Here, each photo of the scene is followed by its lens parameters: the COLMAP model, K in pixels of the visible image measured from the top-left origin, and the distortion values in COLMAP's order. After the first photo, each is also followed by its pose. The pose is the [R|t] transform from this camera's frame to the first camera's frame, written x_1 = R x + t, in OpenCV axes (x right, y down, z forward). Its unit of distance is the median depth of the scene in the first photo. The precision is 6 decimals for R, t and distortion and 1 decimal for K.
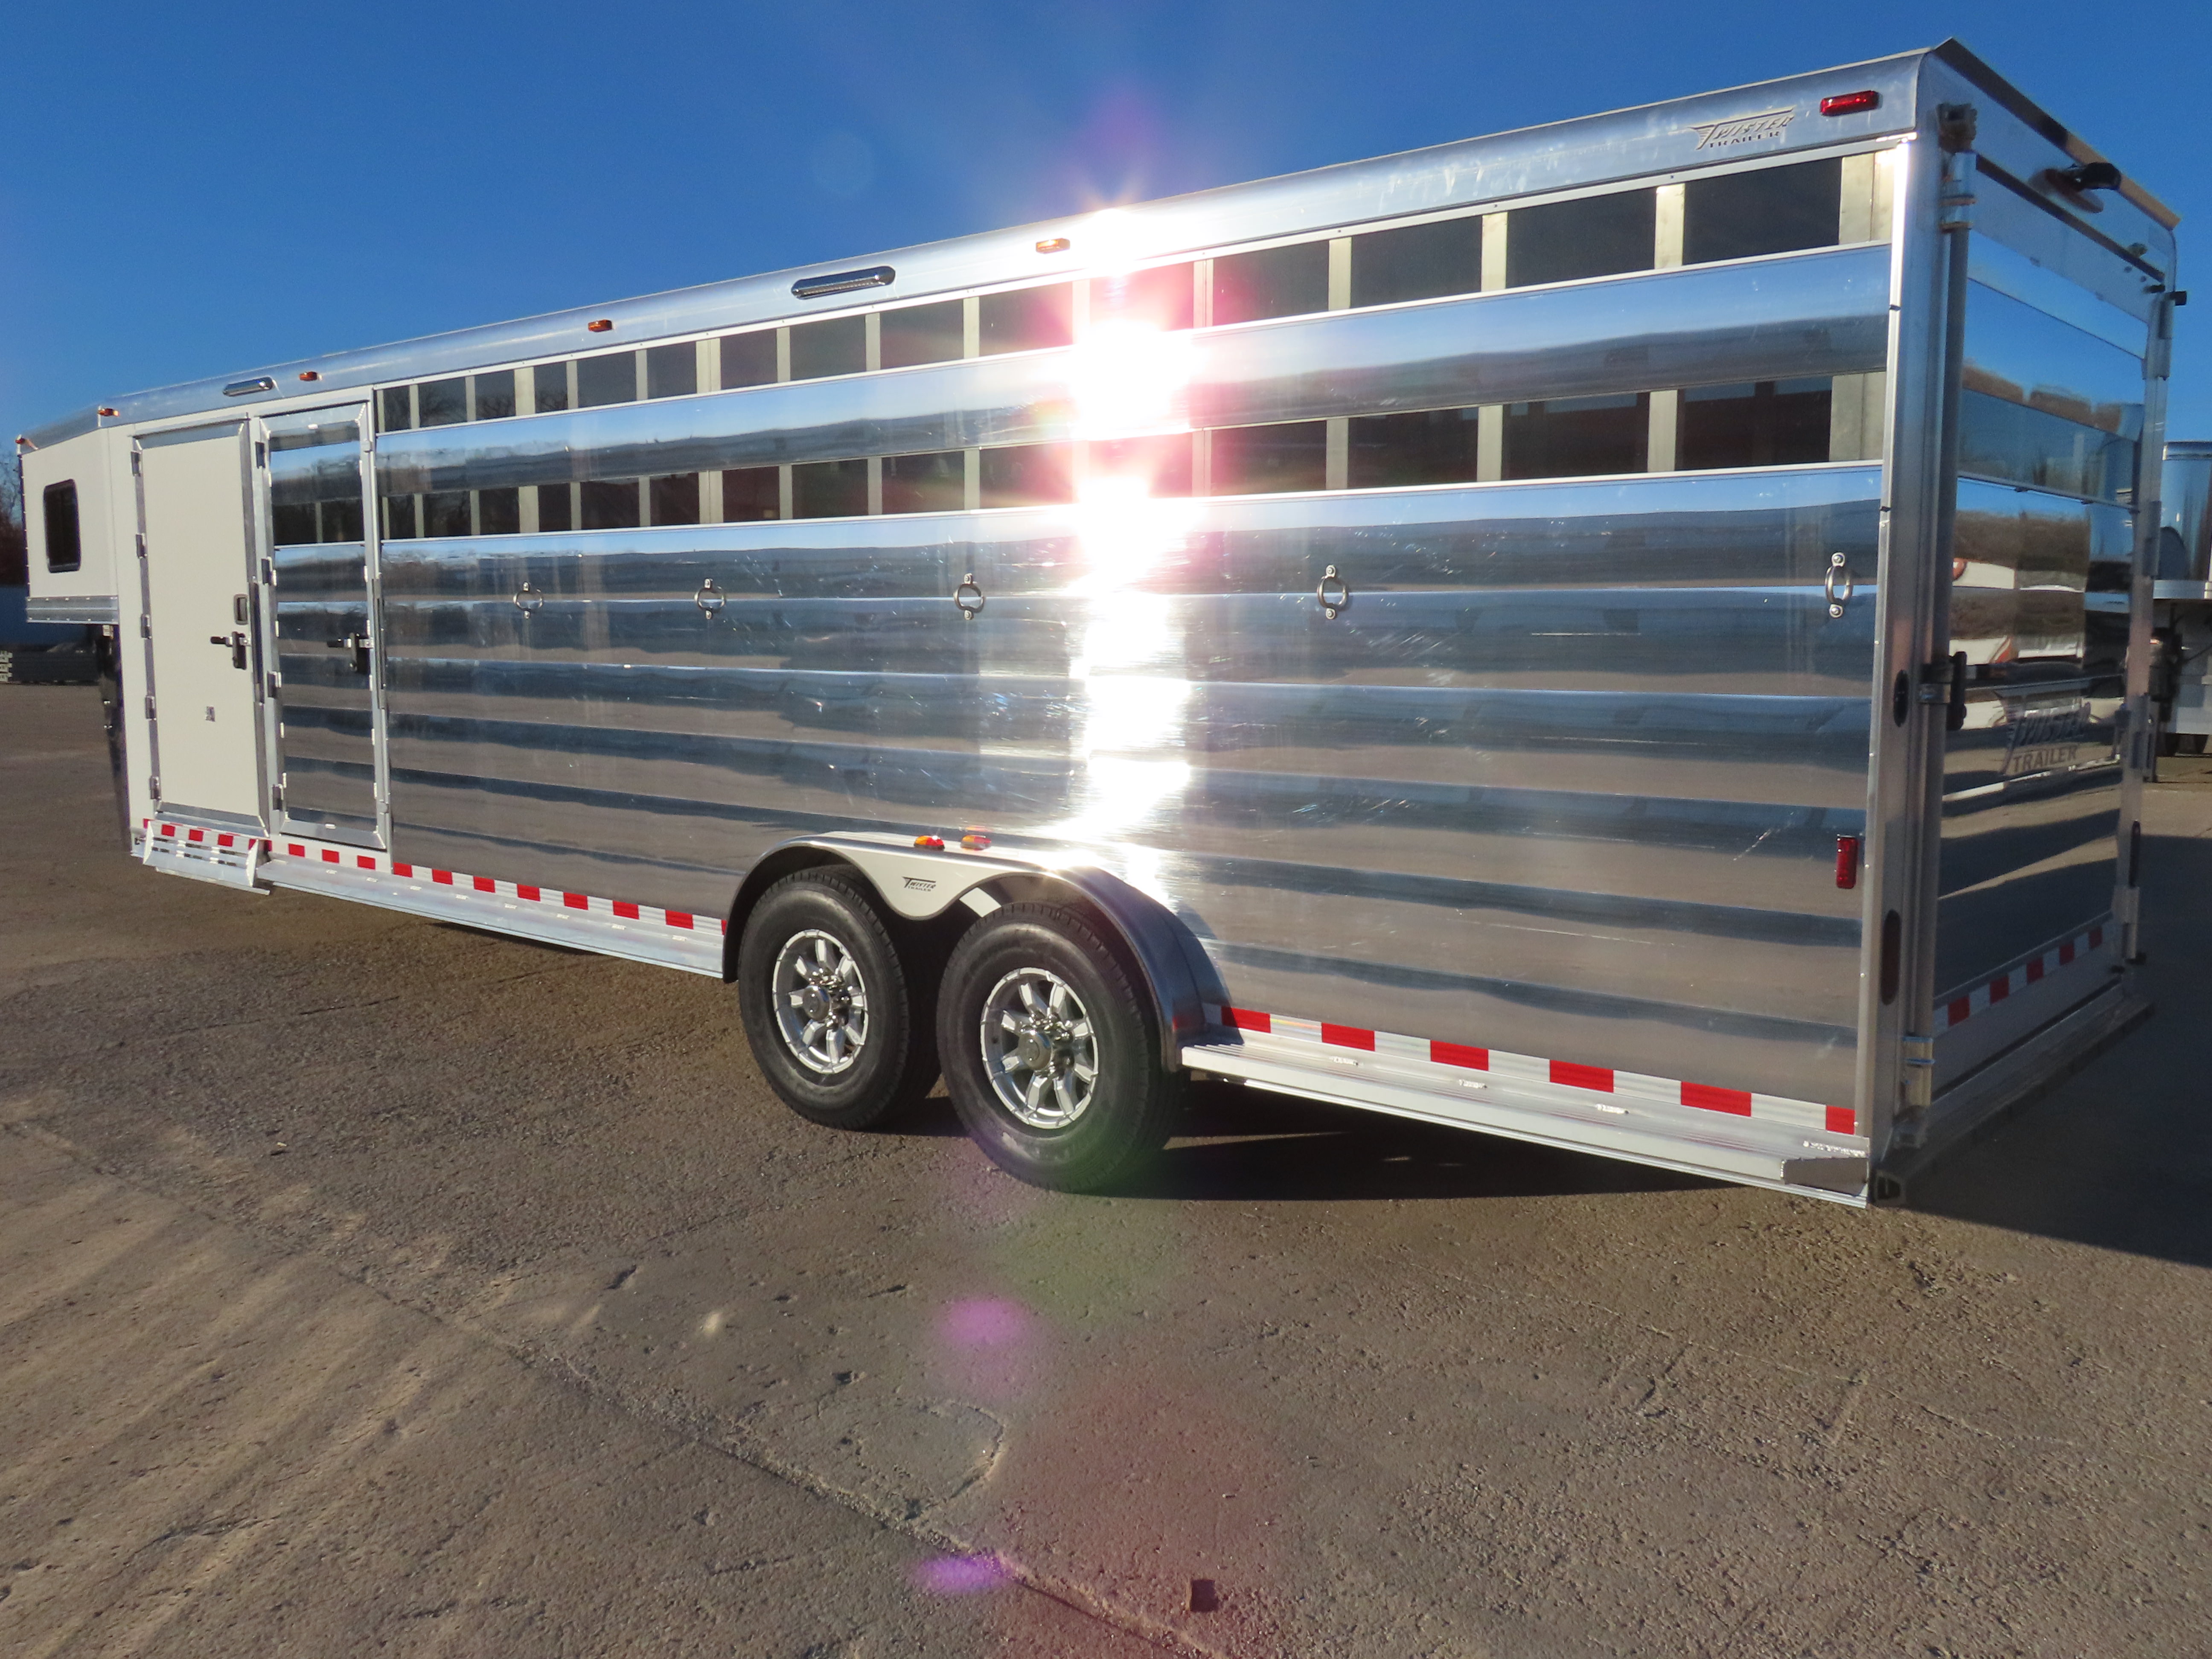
lens RADIAL K [[1829.9, 0, 1106.0], [0, 1829.9, 829.5], [0, 0, 1]] dist [-0.001044, 0.004010]
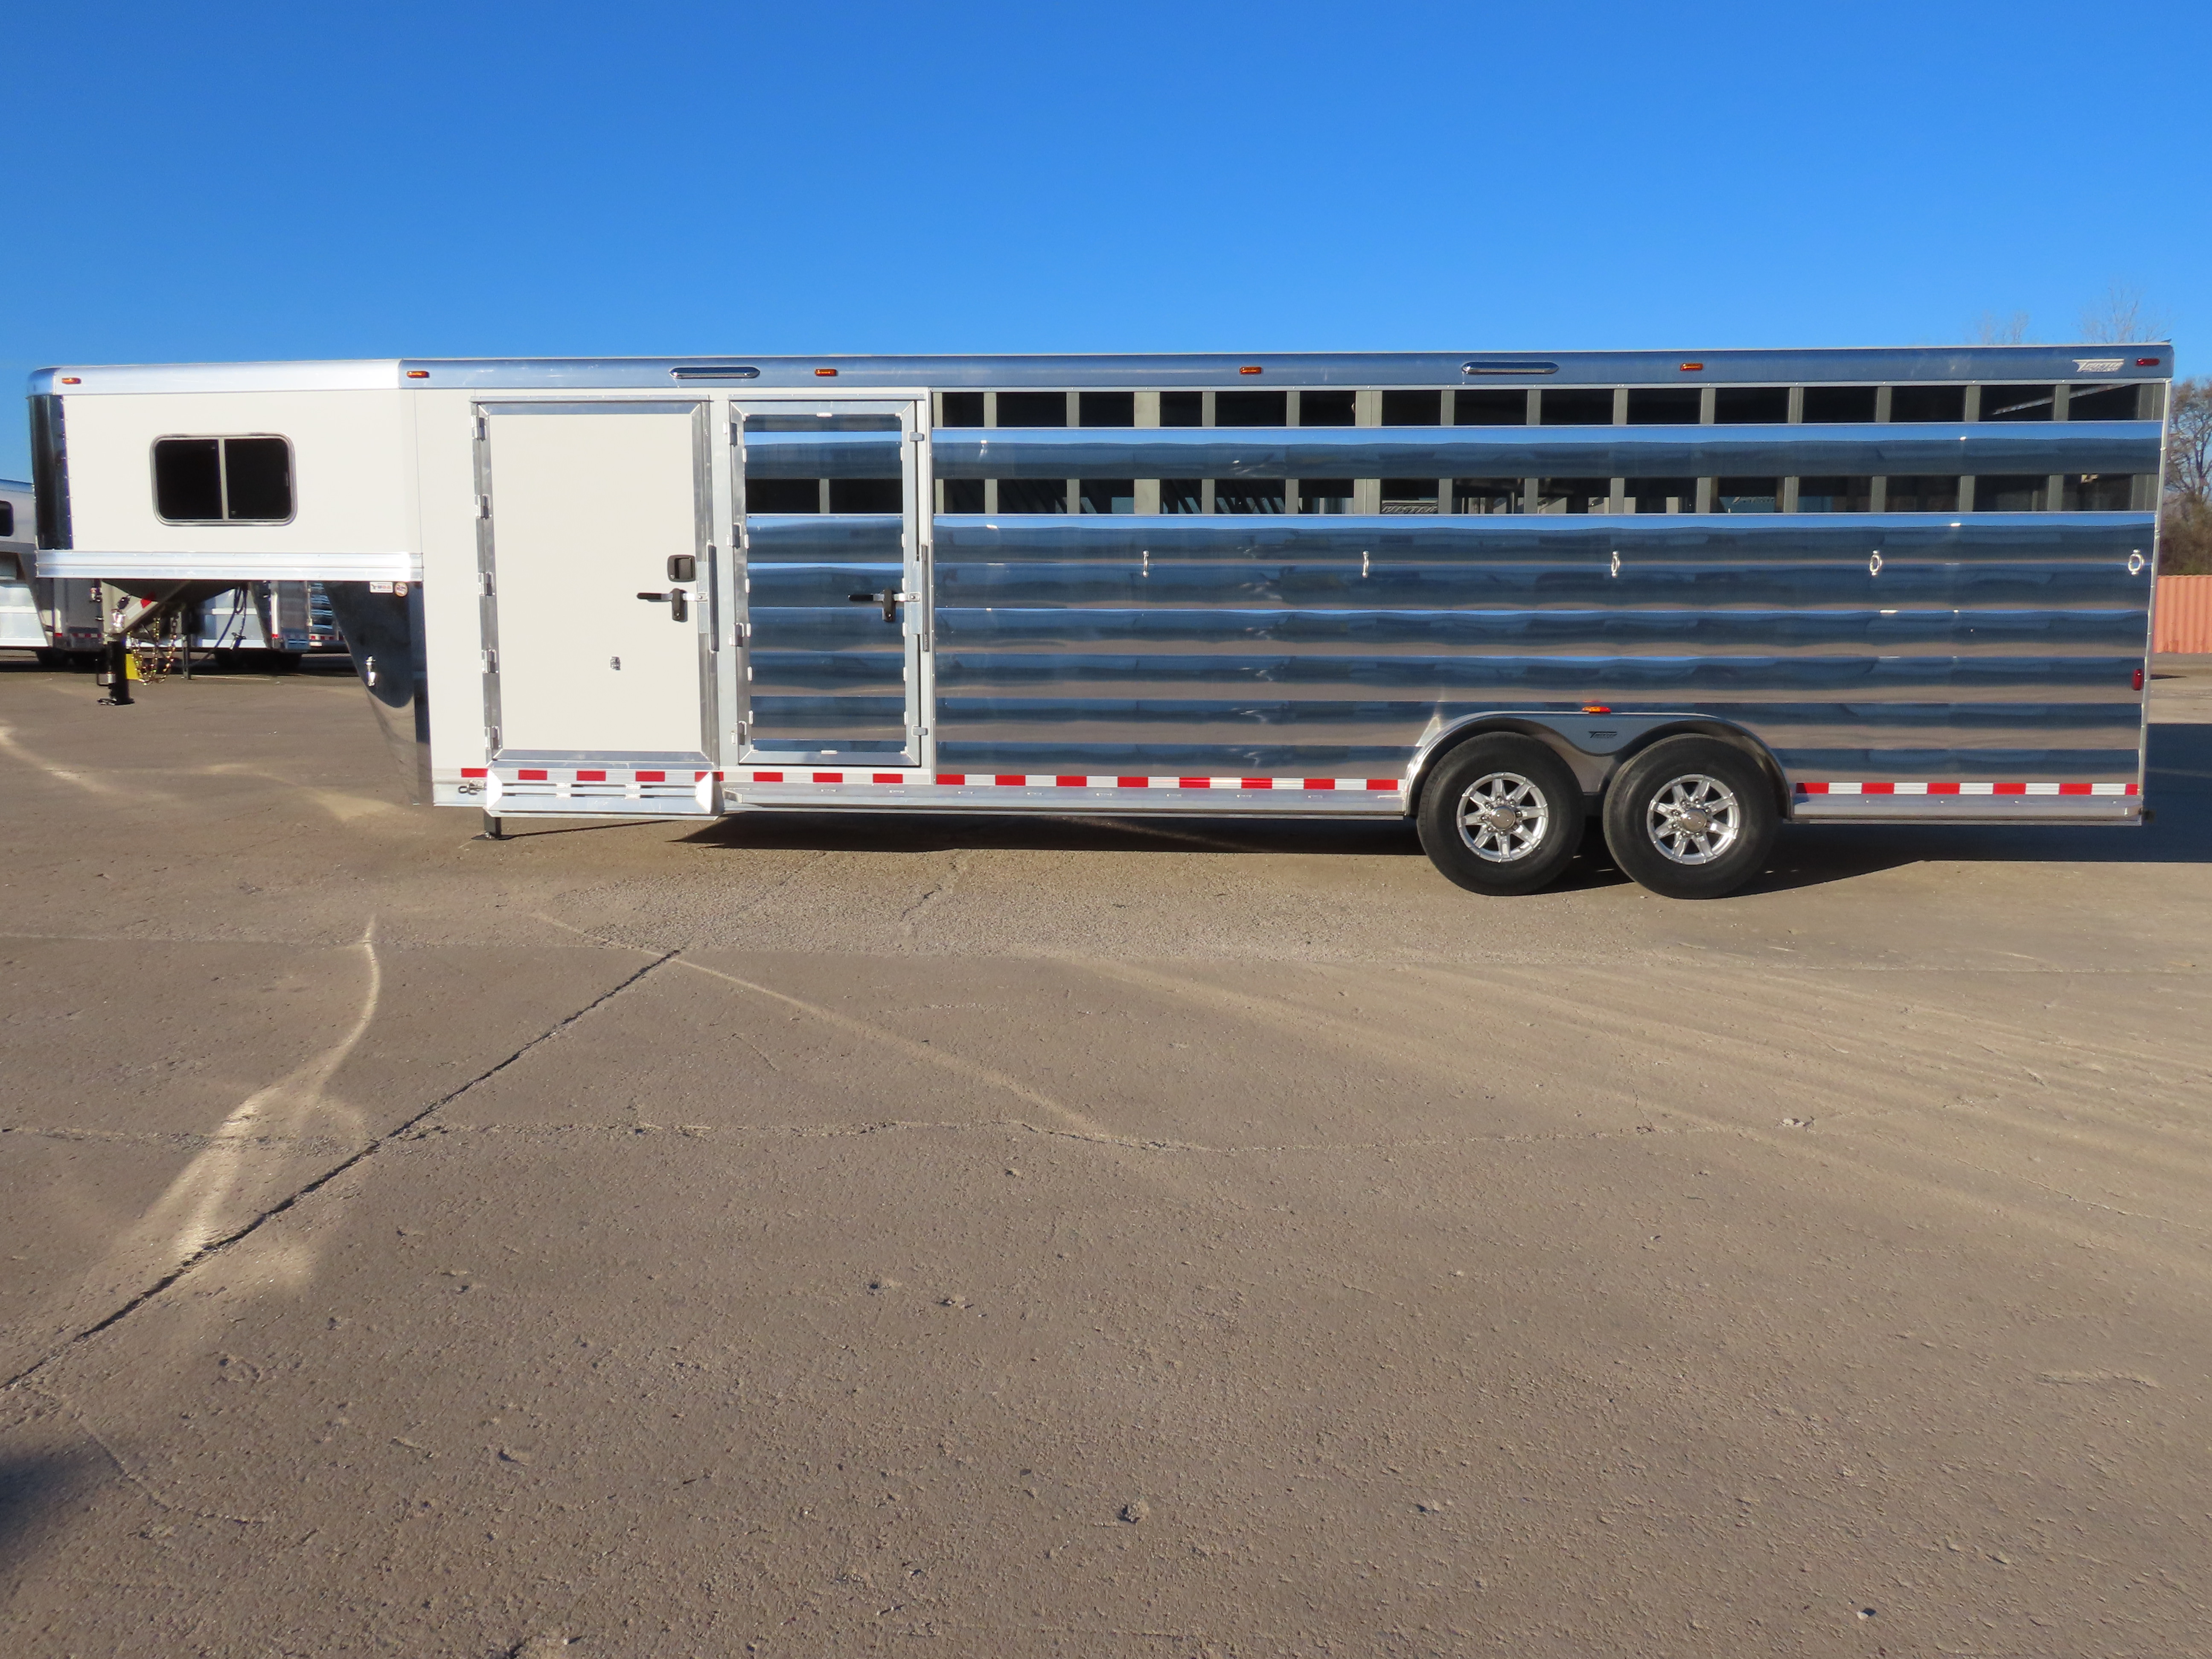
lens RADIAL K [[1829.9, 0, 1106.0], [0, 1829.9, 829.5], [0, 0, 1]] dist [-0.001044, 0.004010]
pose [[0.806464, -0.080465, 0.585783, -1.049815], [0.067173, 0.996751, 0.044438, 0.008142], [-0.587455, 0.003511, 0.809249, -0.070614]]
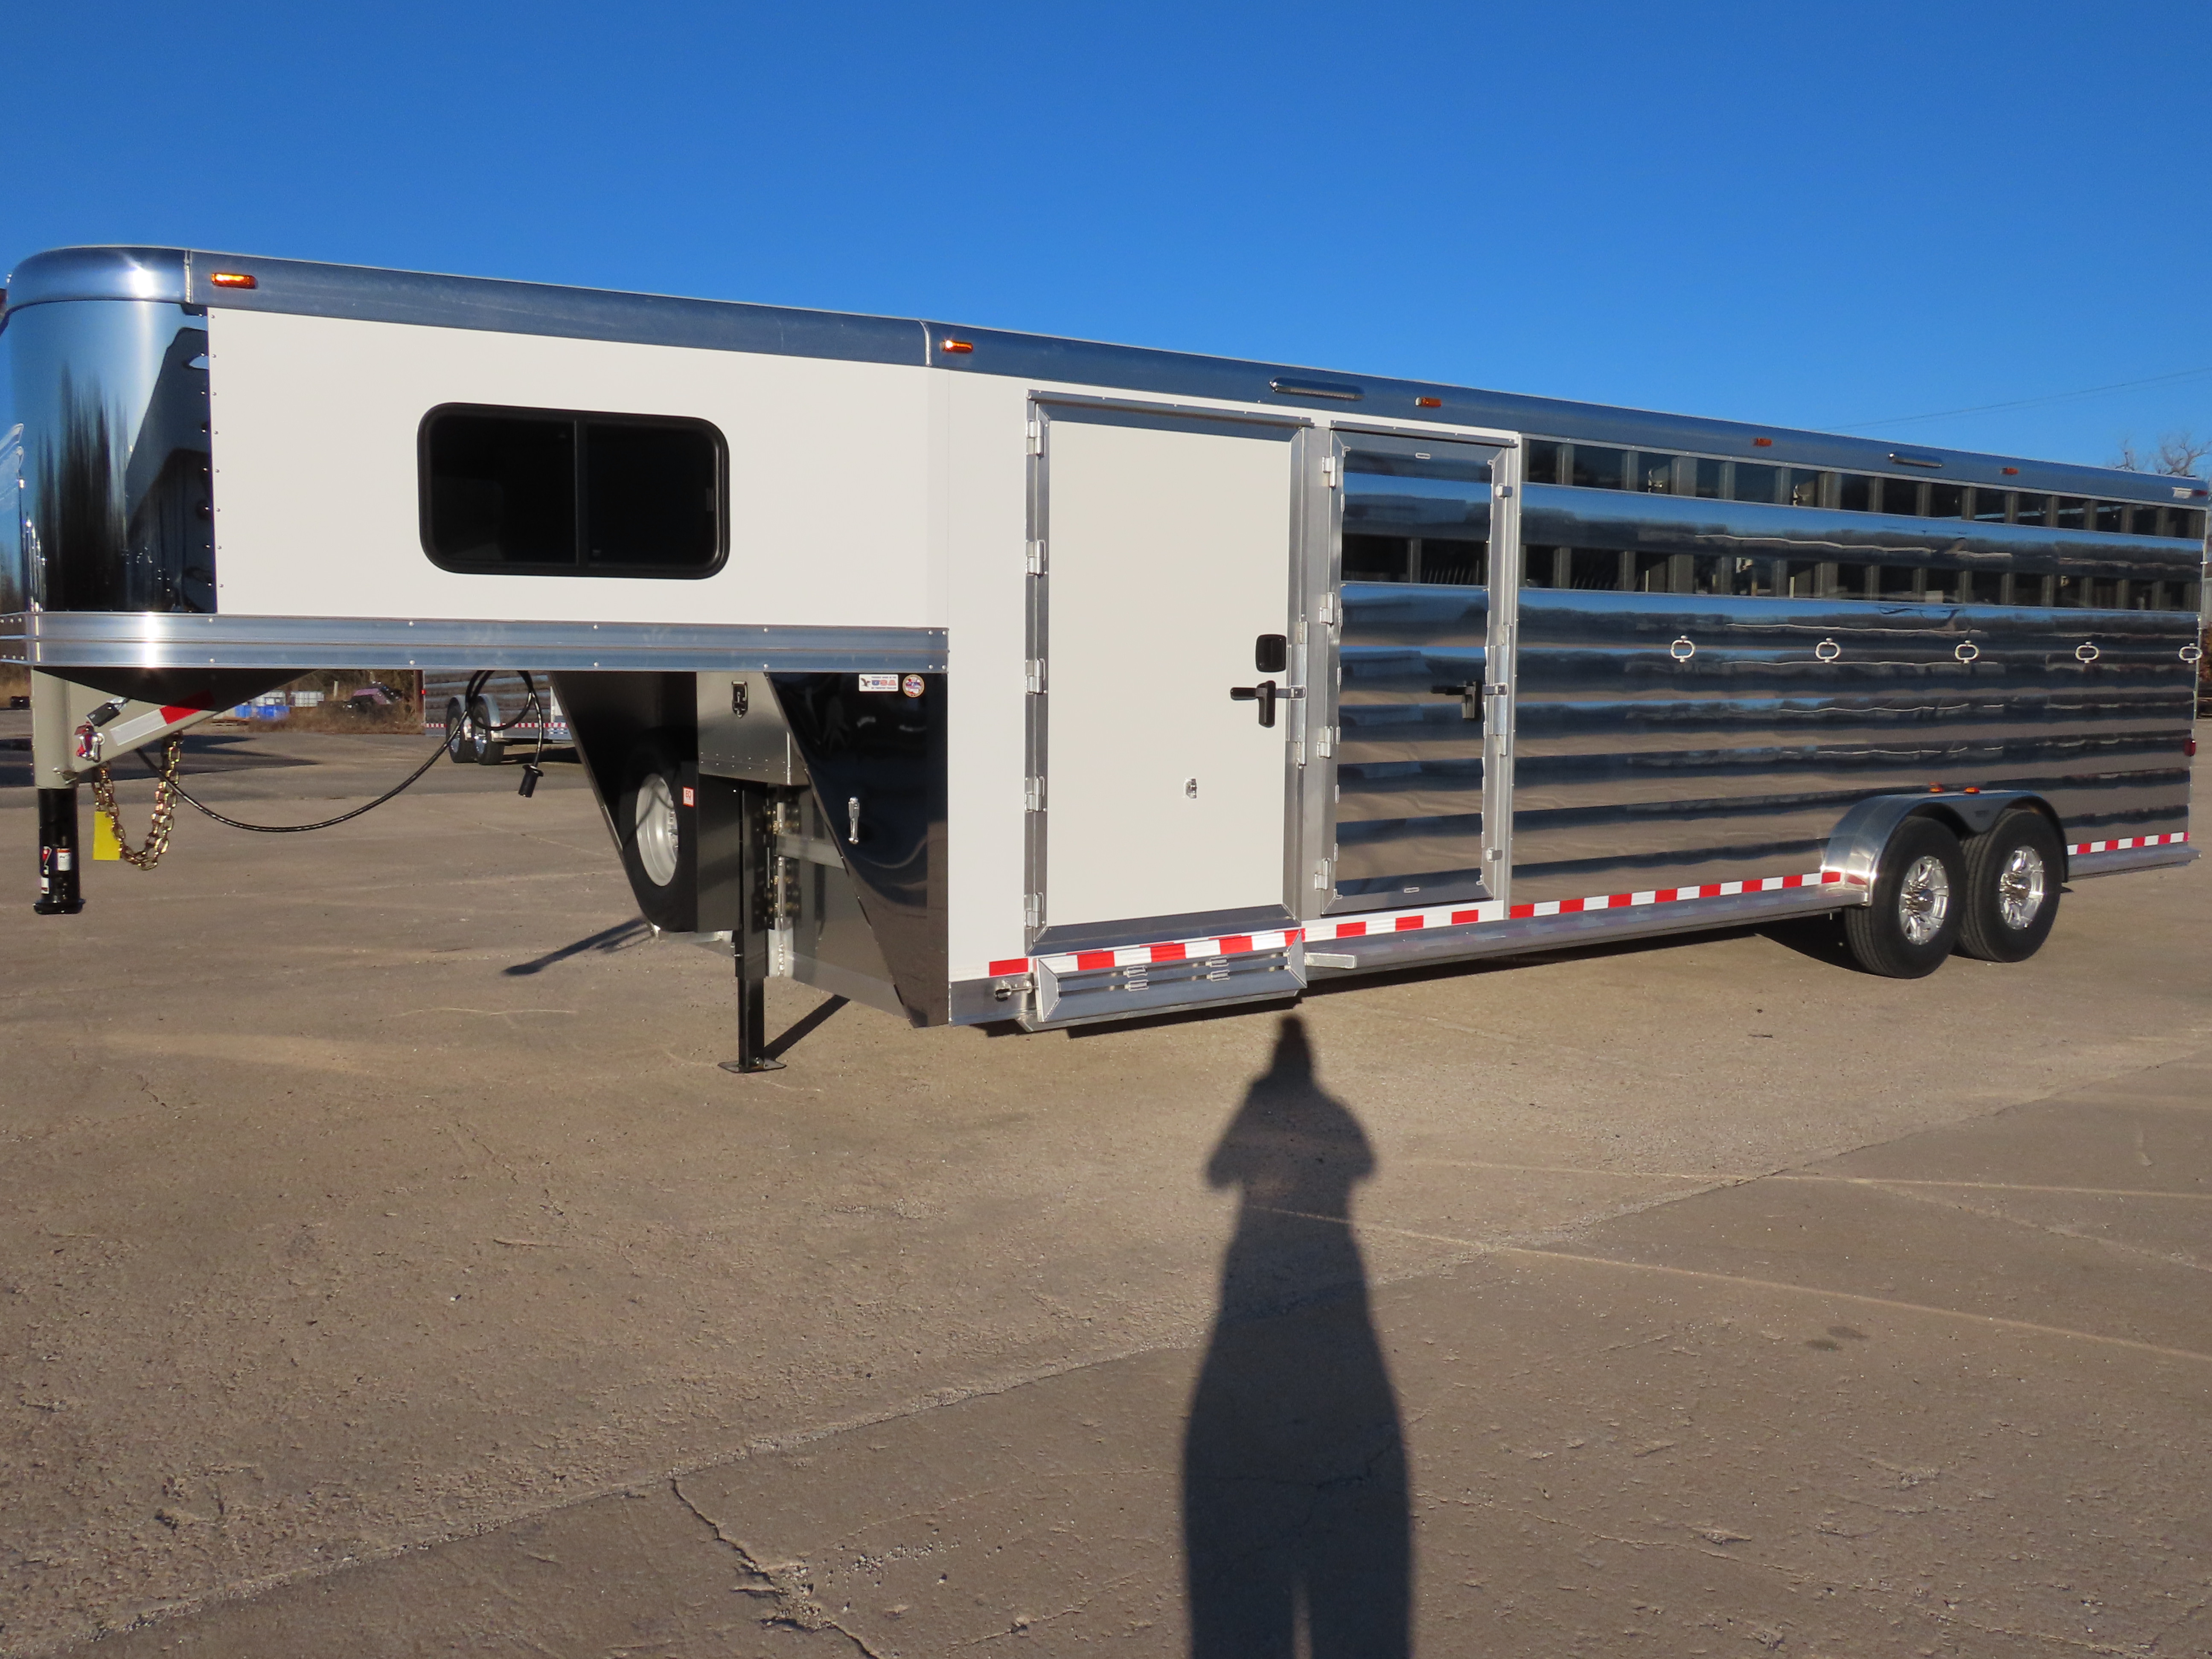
lens RADIAL K [[1829.9, 0, 1106.0], [0, 1829.9, 829.5], [0, 0, 1]] dist [-0.001044, 0.004010]
pose [[0.225111, -0.093445, 0.969842, -1.445670], [0.108160, 0.991635, 0.070440, -0.121418], [-0.968311, 0.089041, 0.233335, 1.001600]]
